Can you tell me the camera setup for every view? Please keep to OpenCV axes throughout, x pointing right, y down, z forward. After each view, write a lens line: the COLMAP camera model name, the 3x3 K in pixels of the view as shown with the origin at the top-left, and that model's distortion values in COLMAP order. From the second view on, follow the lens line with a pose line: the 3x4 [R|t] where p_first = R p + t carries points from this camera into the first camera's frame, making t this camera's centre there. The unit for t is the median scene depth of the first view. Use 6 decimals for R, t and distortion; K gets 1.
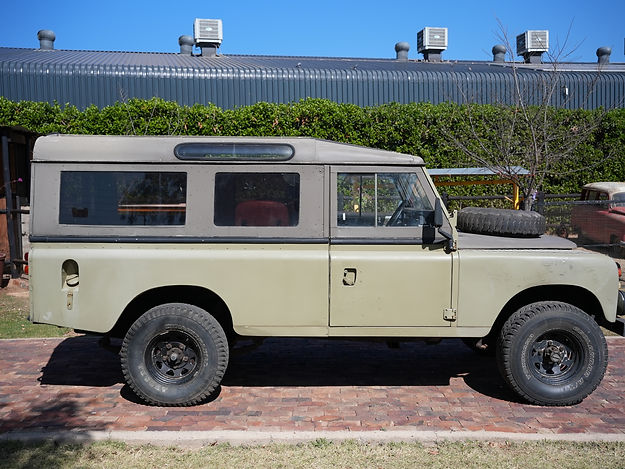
lens RADIAL K [[723.2, 0, 295.0], [0, 723.2, 232.9], [0, 0, 1]] dist [0.027377, 0.038706]
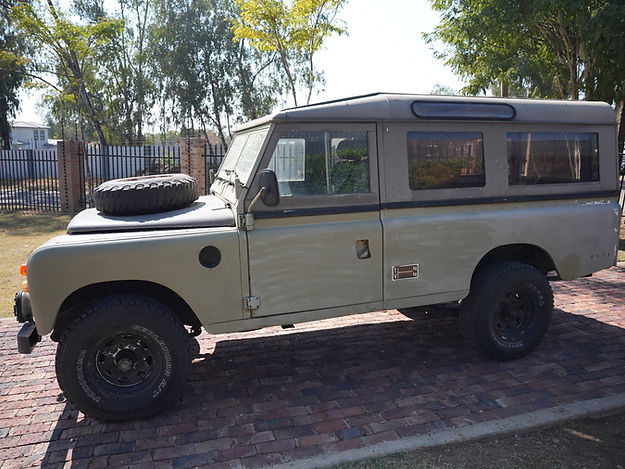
lens RADIAL K [[476.9, 0, 311.2], [0, 476.9, 218.0], [0, 0, 1]] dist [-0.083785, 0.001783]
pose [[-0.957849, 0.053560, -0.282234, 0.293532], [-0.004926, 0.979259, 0.202554, -0.115403], [0.287229, 0.195407, -0.937718, 1.820376]]
